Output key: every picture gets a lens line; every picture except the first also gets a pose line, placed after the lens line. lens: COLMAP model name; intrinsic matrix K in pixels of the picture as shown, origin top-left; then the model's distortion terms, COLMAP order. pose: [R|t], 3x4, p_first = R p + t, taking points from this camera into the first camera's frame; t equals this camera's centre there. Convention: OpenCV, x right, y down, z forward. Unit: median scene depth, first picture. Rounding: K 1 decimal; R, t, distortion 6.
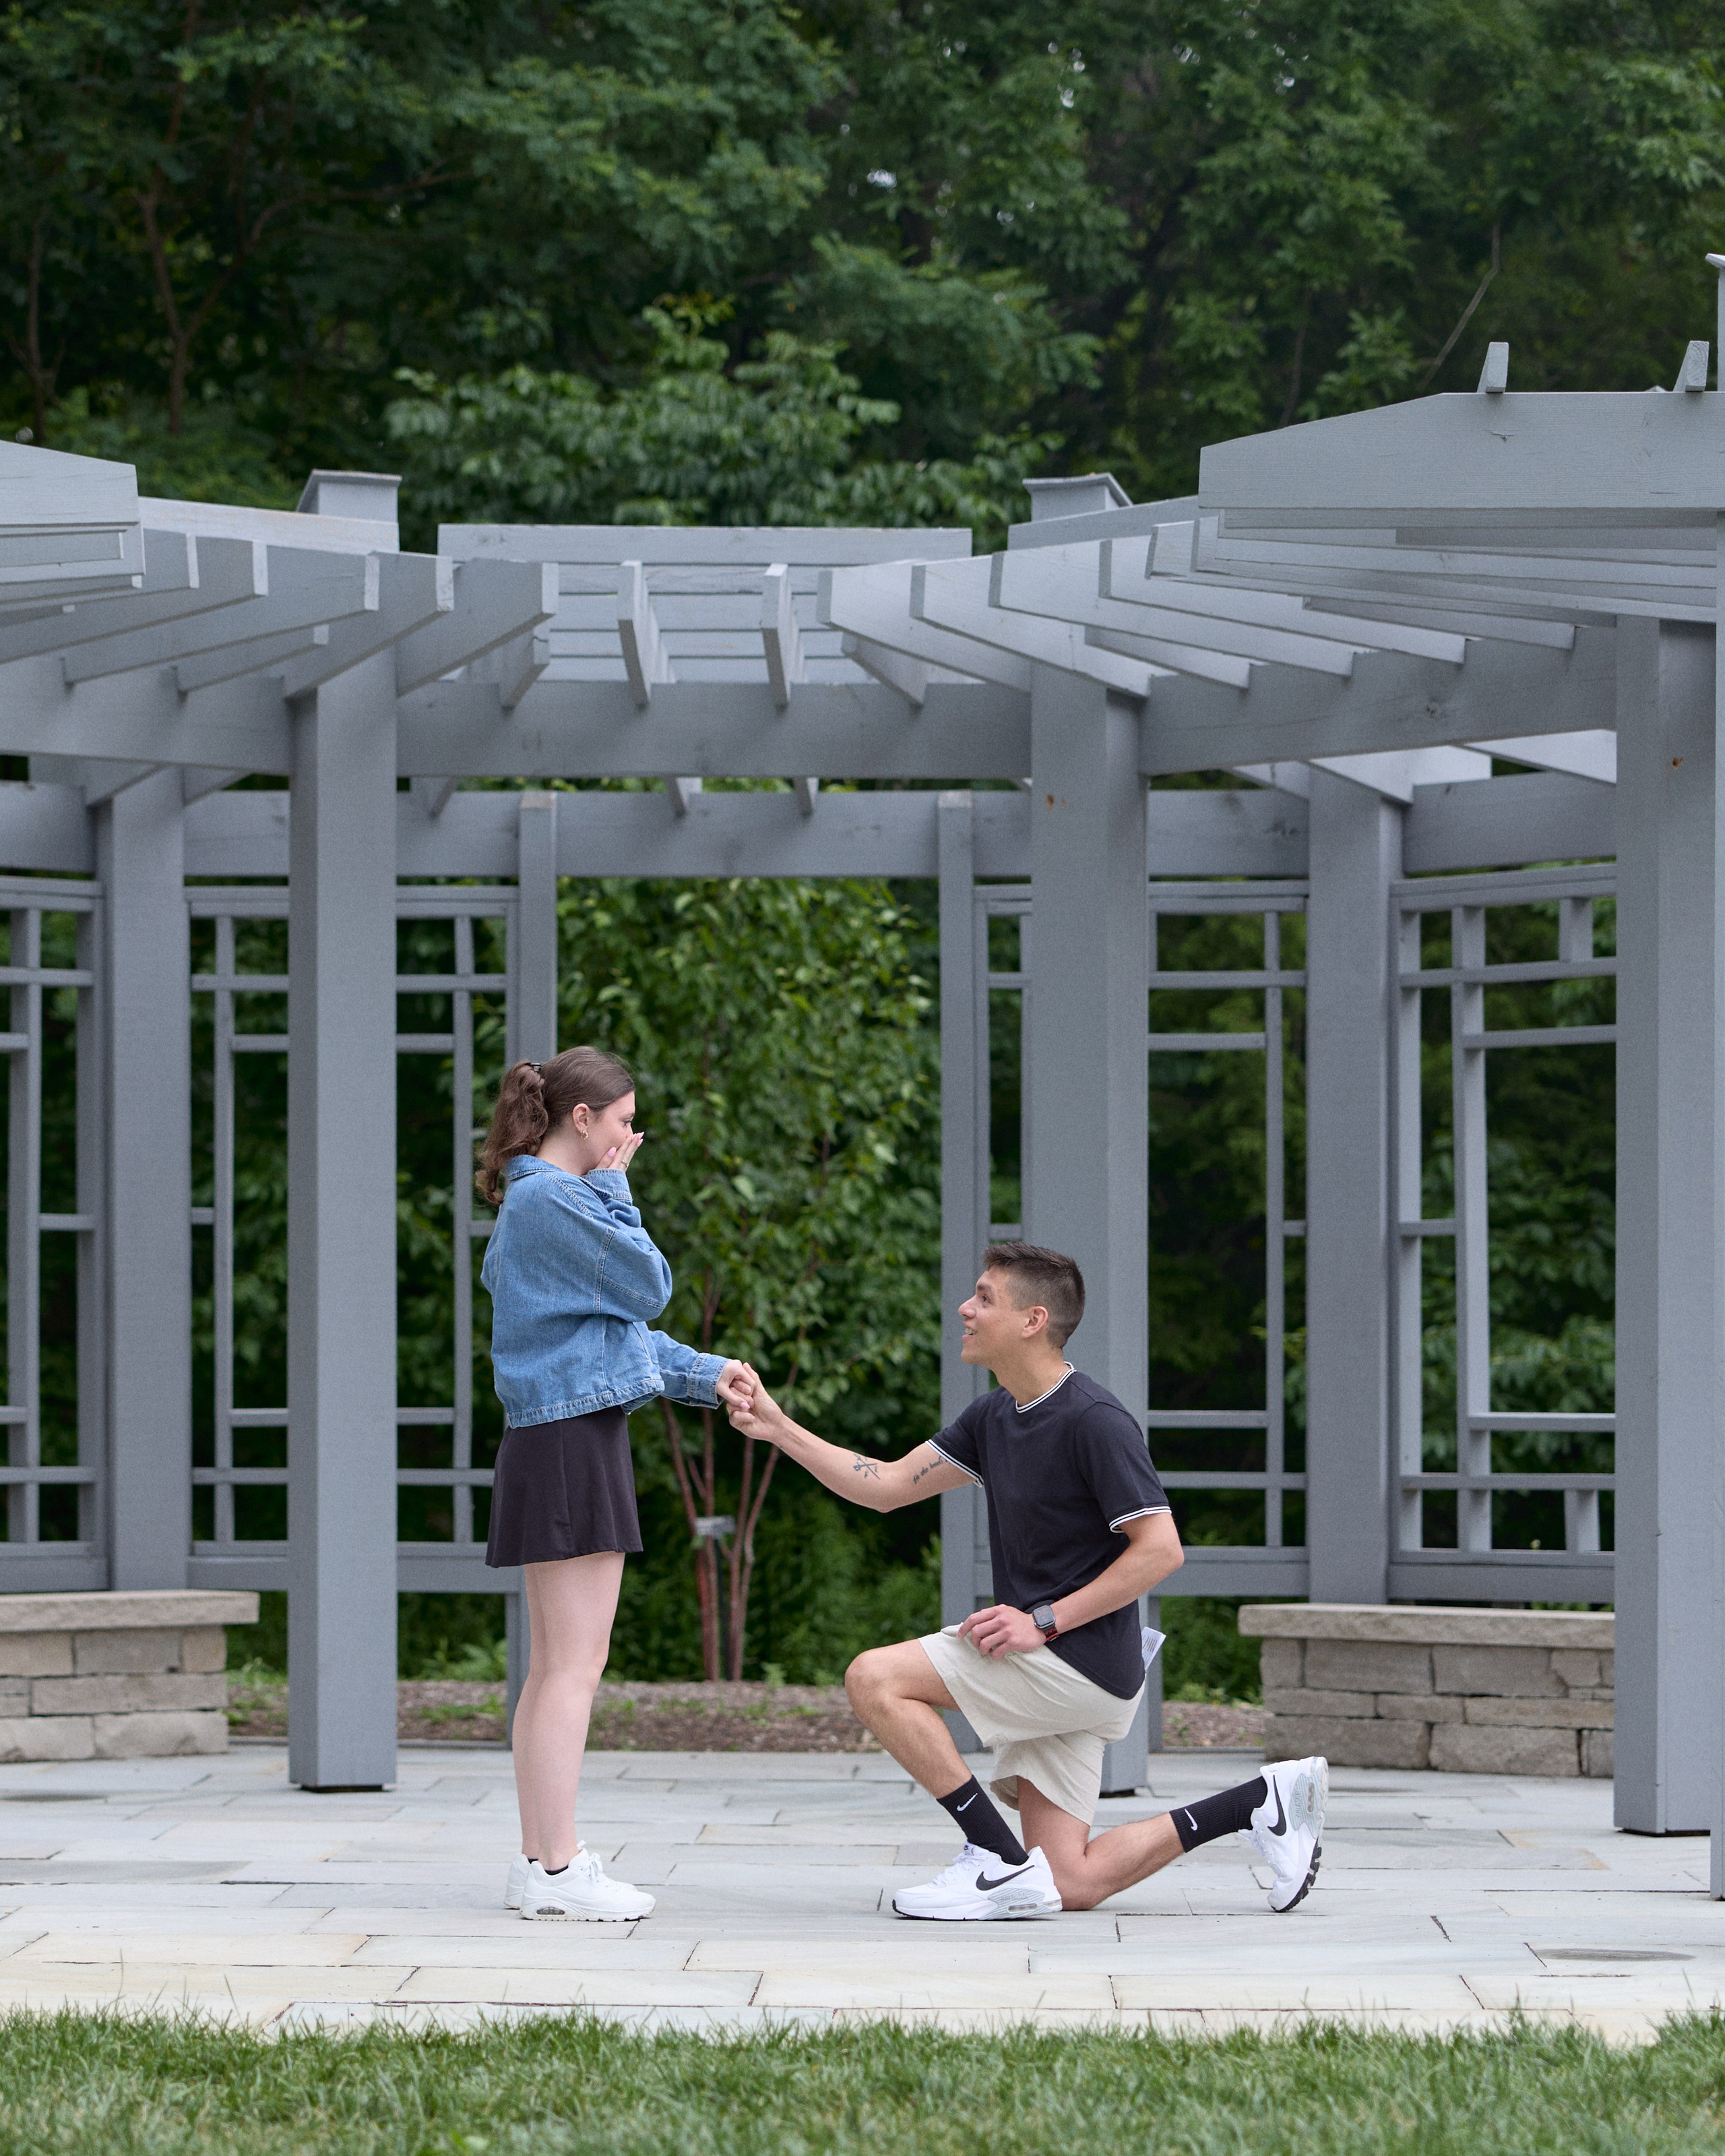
lens RADIAL K [[5348.7, 0, 862.5], [0, 5348.7, 1078.0], [0, 0, 1]] dist [-0.449305, 6.582419]
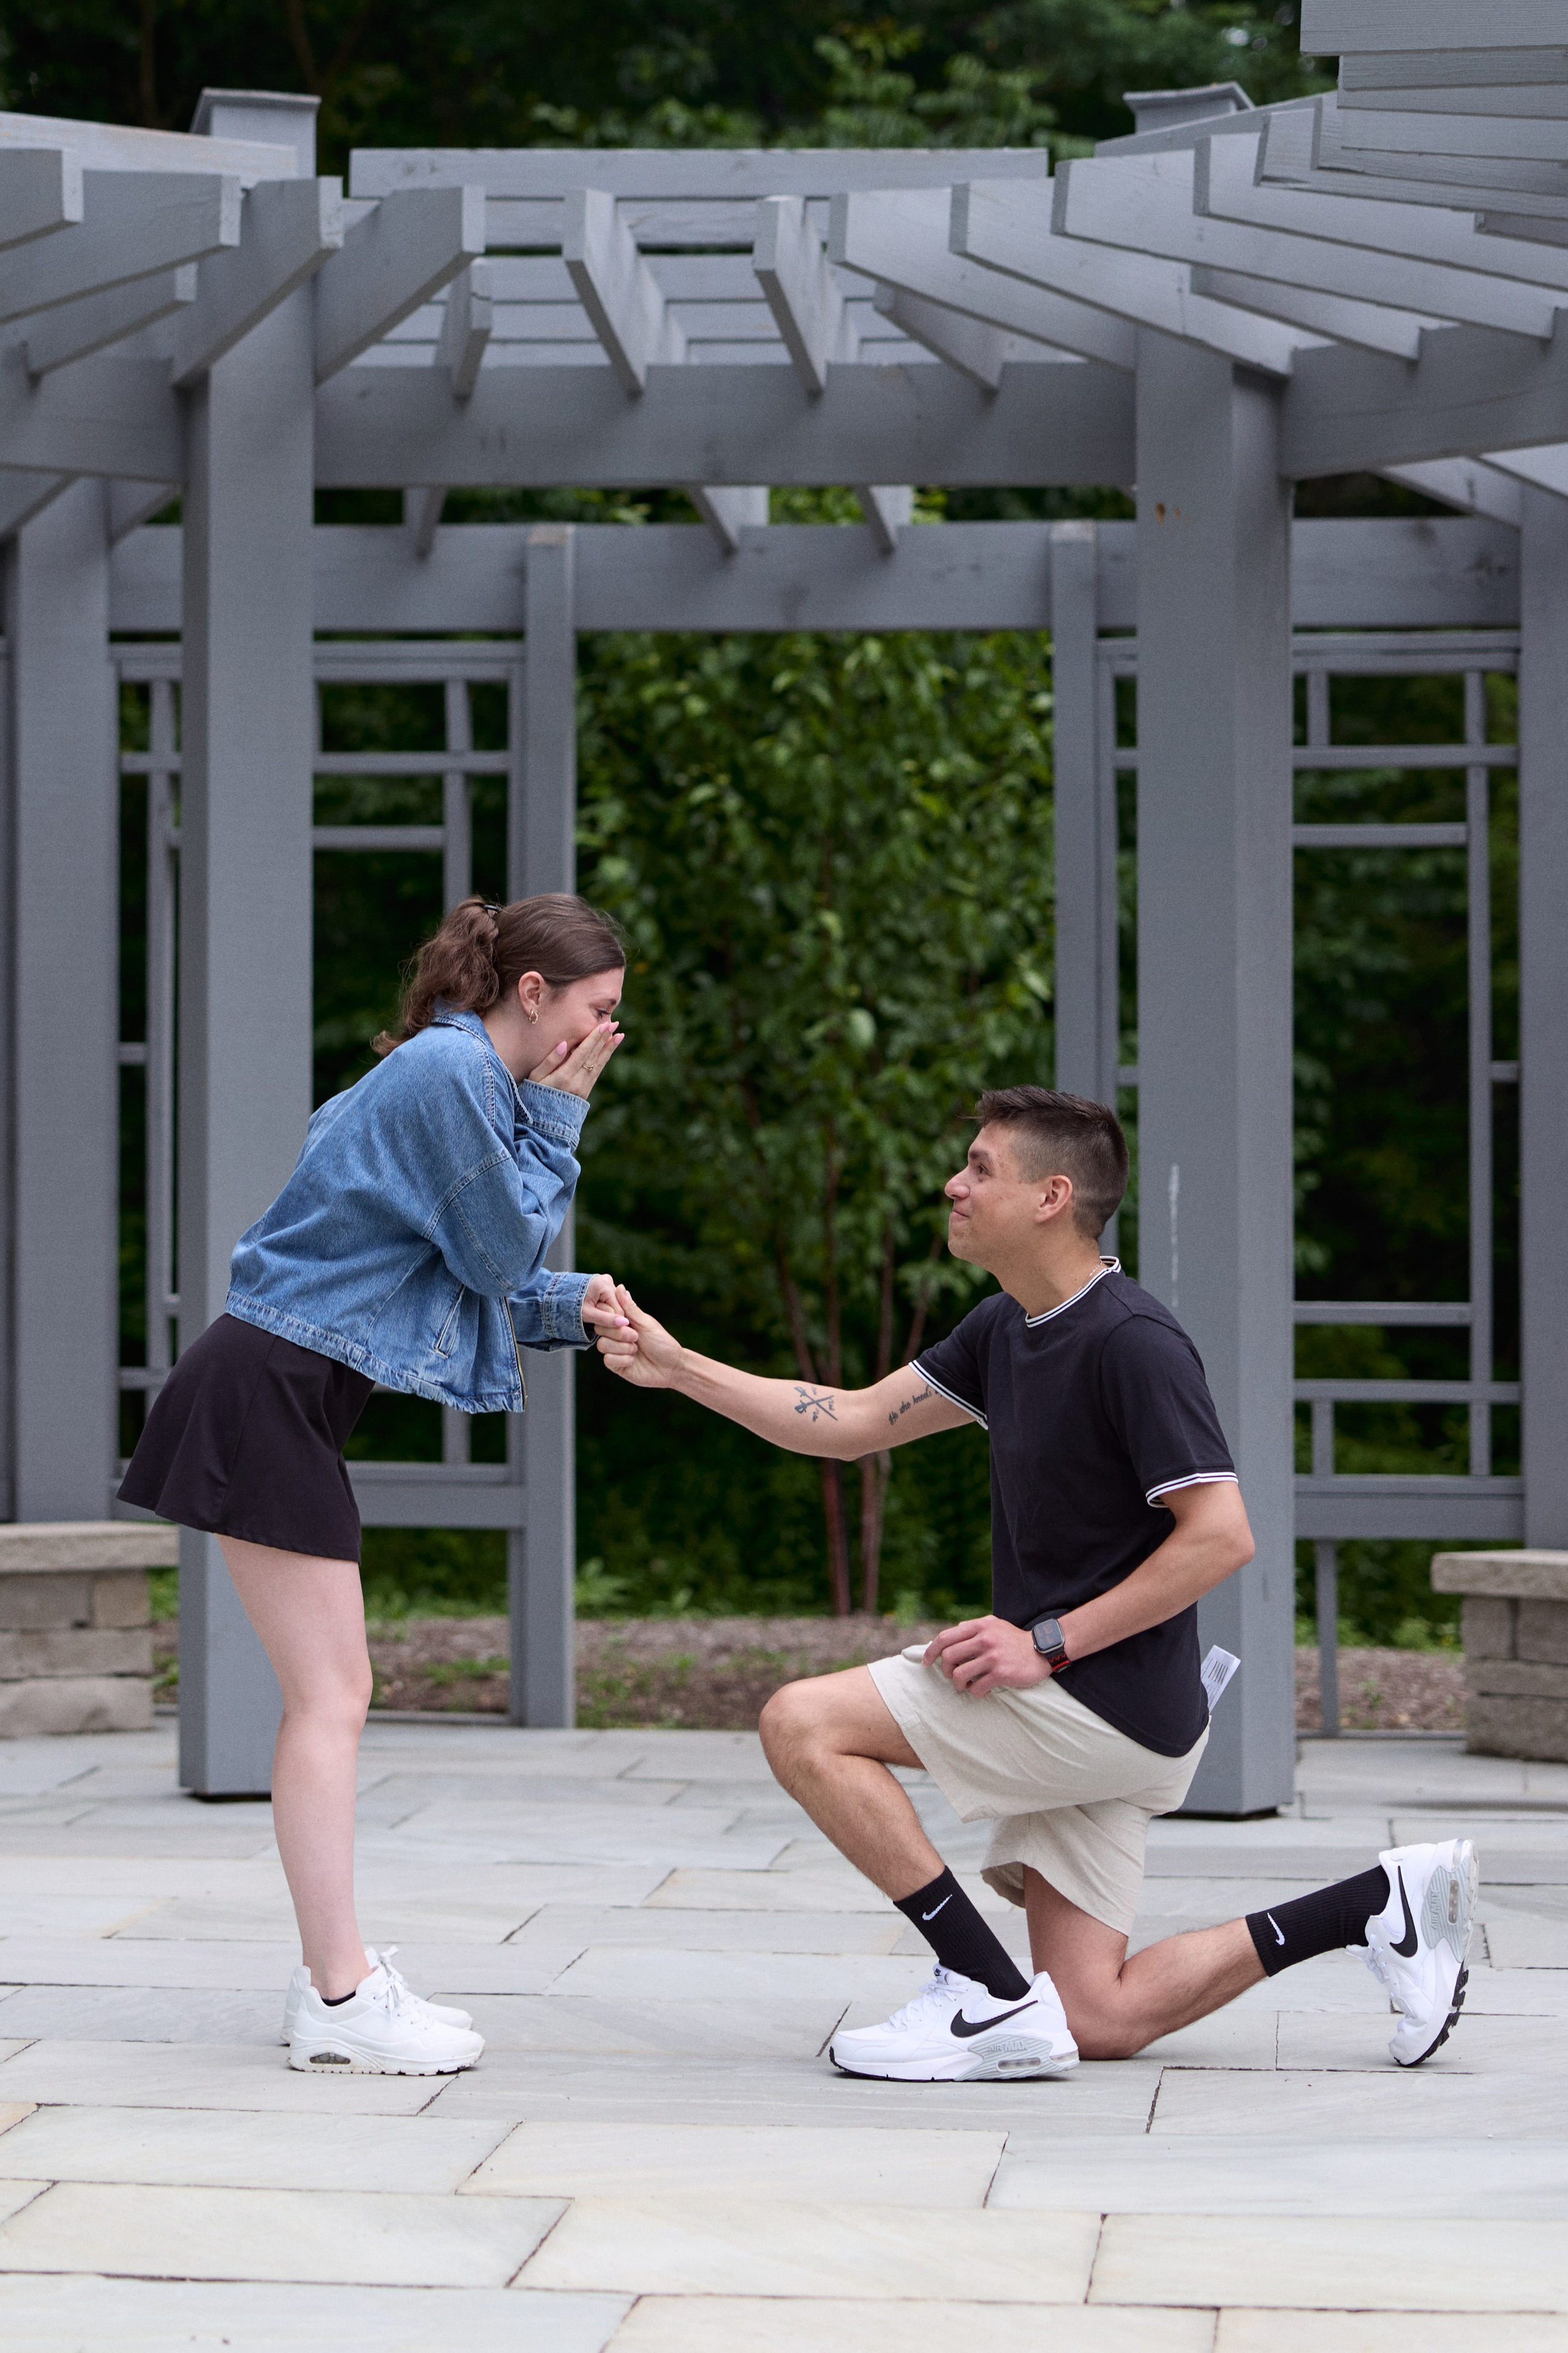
lens RADIAL K [[5151.3, 0, 783.7], [0, 5151.3, 753.1], [0, 0, 1]] dist [-0.183222, 0.933863]
pose [[0.996573, -0.003399, -0.082642, 0.038904], [0.000478, 0.999375, -0.035341, 0.008186], [0.082711, 0.035180, 0.995952, 0.241374]]
